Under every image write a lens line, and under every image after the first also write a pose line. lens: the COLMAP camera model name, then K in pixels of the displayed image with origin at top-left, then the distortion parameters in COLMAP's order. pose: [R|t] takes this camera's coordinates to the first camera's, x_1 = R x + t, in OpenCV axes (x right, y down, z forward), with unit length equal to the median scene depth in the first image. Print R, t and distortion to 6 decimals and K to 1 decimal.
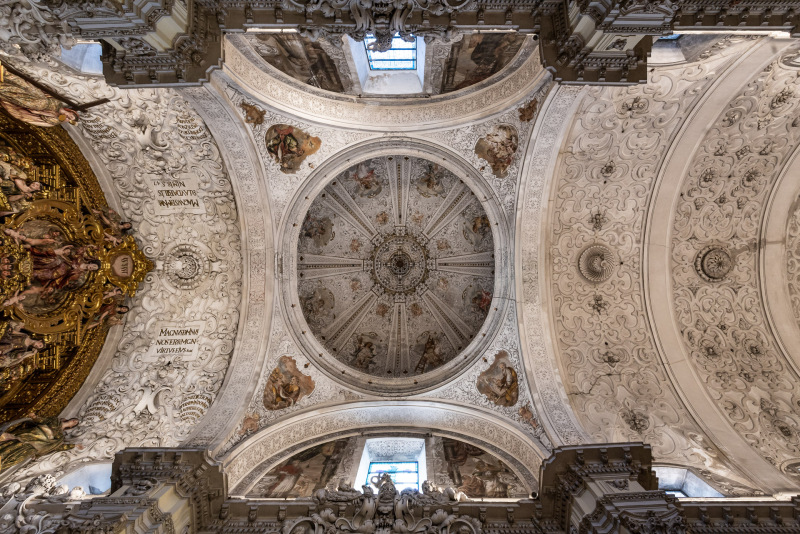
lens RADIAL K [[400.0, 0, 427.9], [0, 400.0, 260.1], [0, 0, 1]] dist [-0.000880, -0.001040]
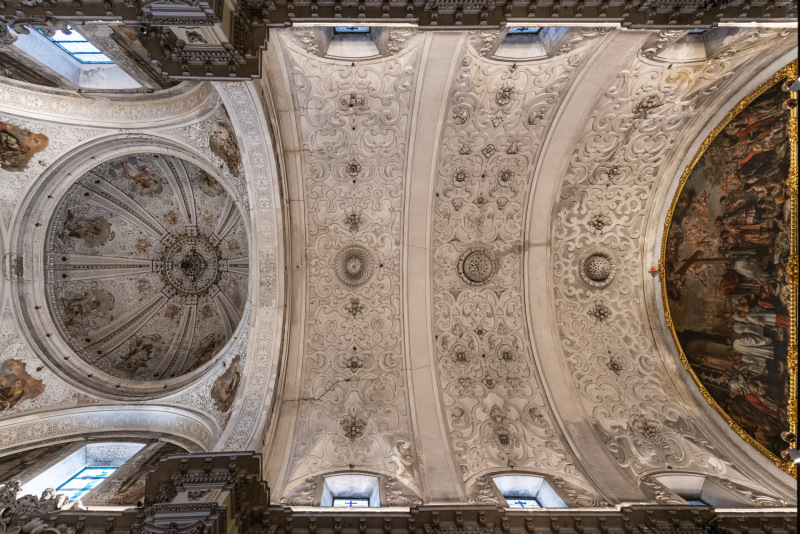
lens RADIAL K [[400.0, 0, 370.3], [0, 400.0, 271.8], [0, 0, 1]] dist [-0.000880, -0.001040]
pose [[0.999989, 0.004265, -0.002076, 0.499437], [-0.004180, 0.999227, 0.039081, -0.016569], [0.002241, -0.039071, 0.999234, 0.029006]]
